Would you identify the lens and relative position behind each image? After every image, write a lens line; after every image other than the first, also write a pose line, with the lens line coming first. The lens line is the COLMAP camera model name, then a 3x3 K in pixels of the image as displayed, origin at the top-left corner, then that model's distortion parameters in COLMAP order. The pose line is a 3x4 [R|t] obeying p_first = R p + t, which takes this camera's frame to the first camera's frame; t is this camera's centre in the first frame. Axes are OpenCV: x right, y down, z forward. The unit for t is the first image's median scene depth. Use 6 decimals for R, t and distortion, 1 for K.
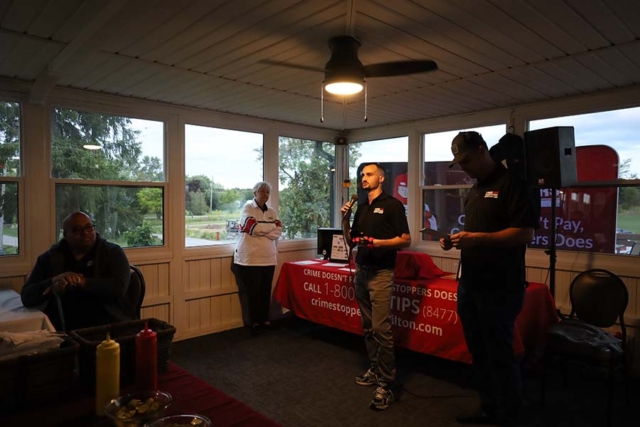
lens RADIAL K [[436.0, 0, 324.6], [0, 436.0, 214.5], [0, 0, 1]] dist [-0.031235, 0.014889]
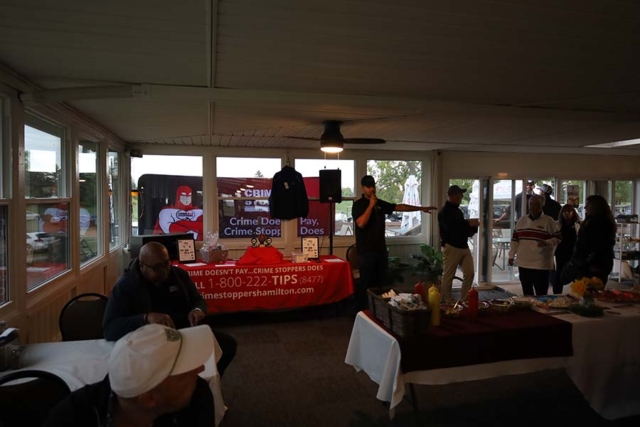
lens RADIAL K [[436.0, 0, 323.3], [0, 436.0, 218.8], [0, 0, 1]] dist [-0.031235, 0.014889]
pose [[0.473329, -0.048038, 0.879575, -0.743932], [0.021071, 0.998844, 0.043213, -0.048336], [-0.880634, -0.001921, 0.473794, 0.106772]]
